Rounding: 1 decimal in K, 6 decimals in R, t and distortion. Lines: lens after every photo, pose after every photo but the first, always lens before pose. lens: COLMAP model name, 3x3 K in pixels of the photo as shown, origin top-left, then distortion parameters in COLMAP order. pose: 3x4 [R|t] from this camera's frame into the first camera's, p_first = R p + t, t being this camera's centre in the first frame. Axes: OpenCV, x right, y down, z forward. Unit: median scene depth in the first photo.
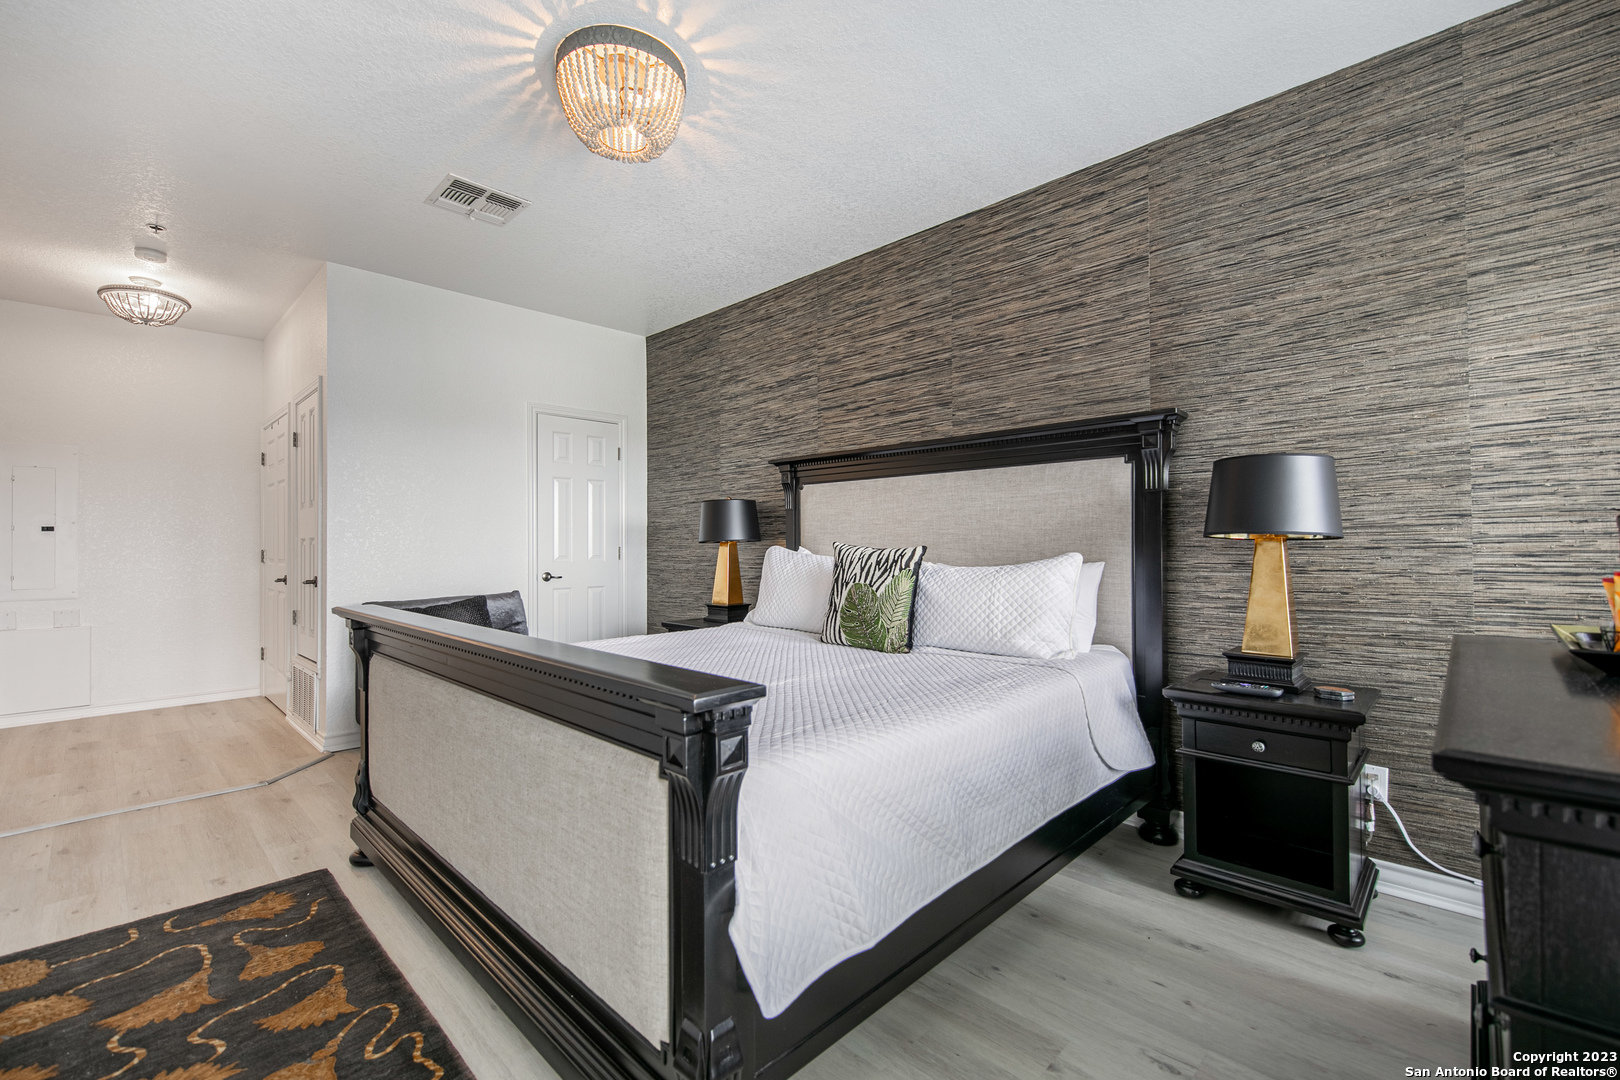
lens RADIAL K [[693.3, 0, 806.8], [0, 693.3, 551.5], [0, 0, 1]] dist [0.013657, -0.006198]
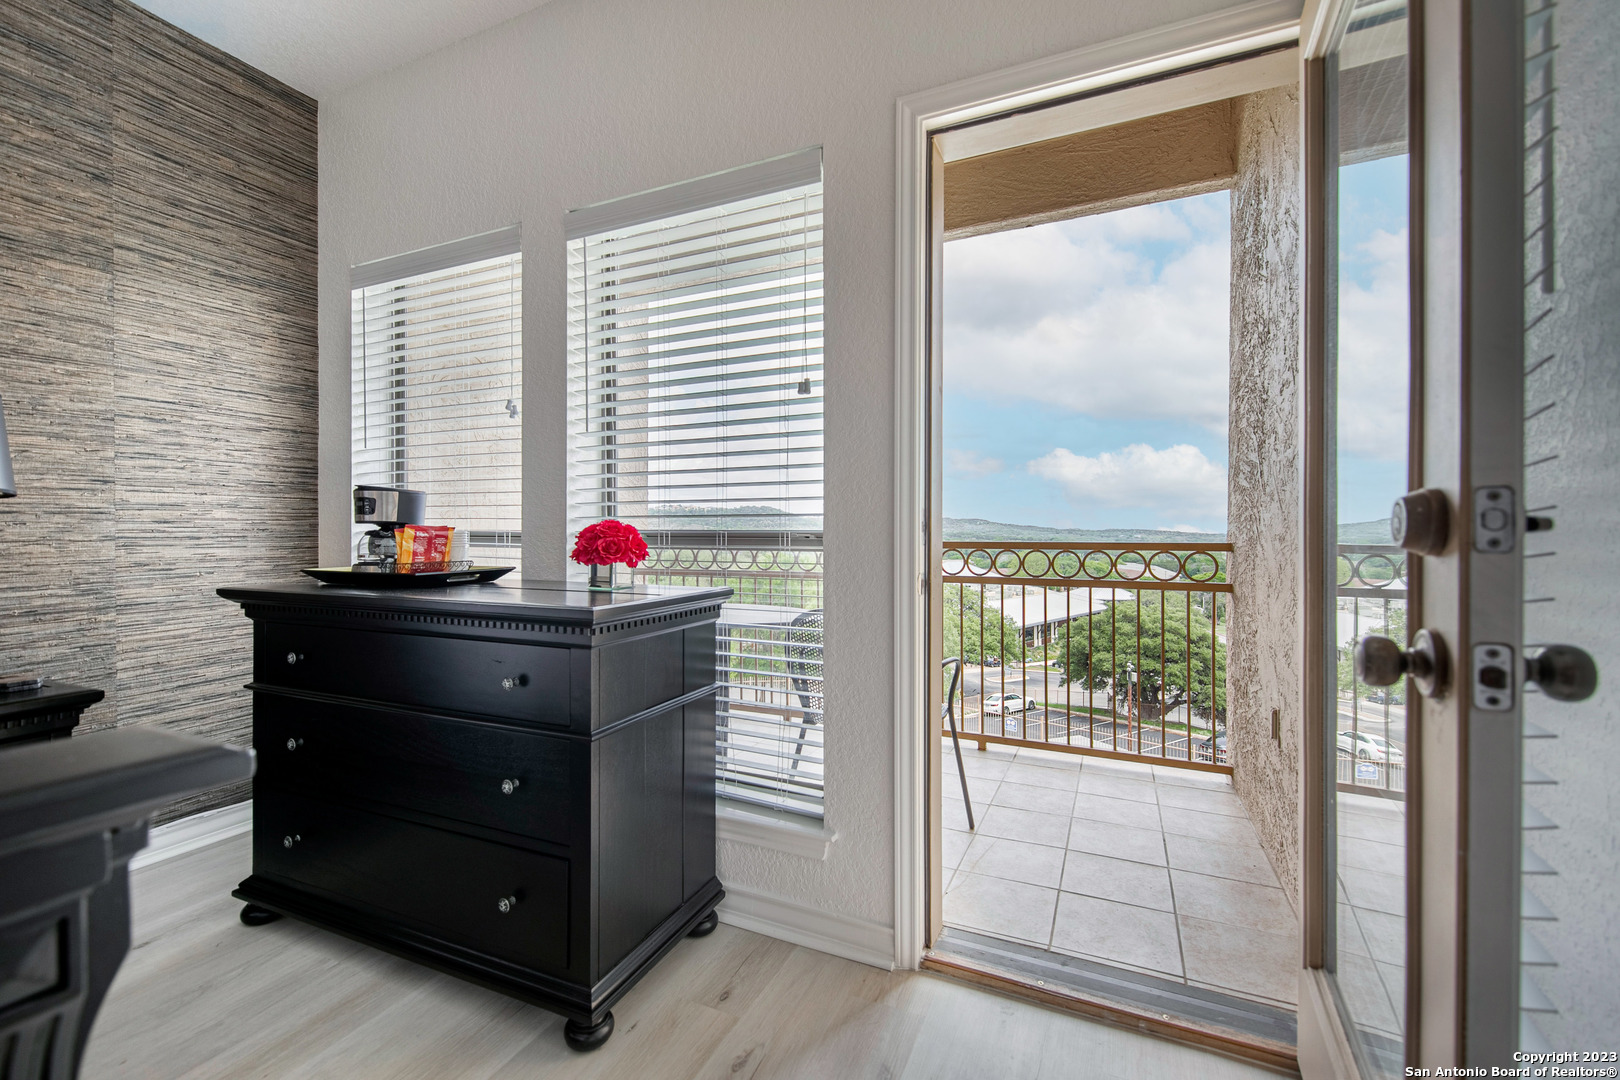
lens RADIAL K [[693.3, 0, 797.1], [0, 693.3, 533.4], [0, 0, 1]] dist [0.013657, -0.006198]
pose [[-0.327484, -0.001029, 0.944856, -0.333835], [0.000399, 0.999999, 0.001228, 0.021780], [-0.944857, 0.000779, -0.327483, 0.396314]]
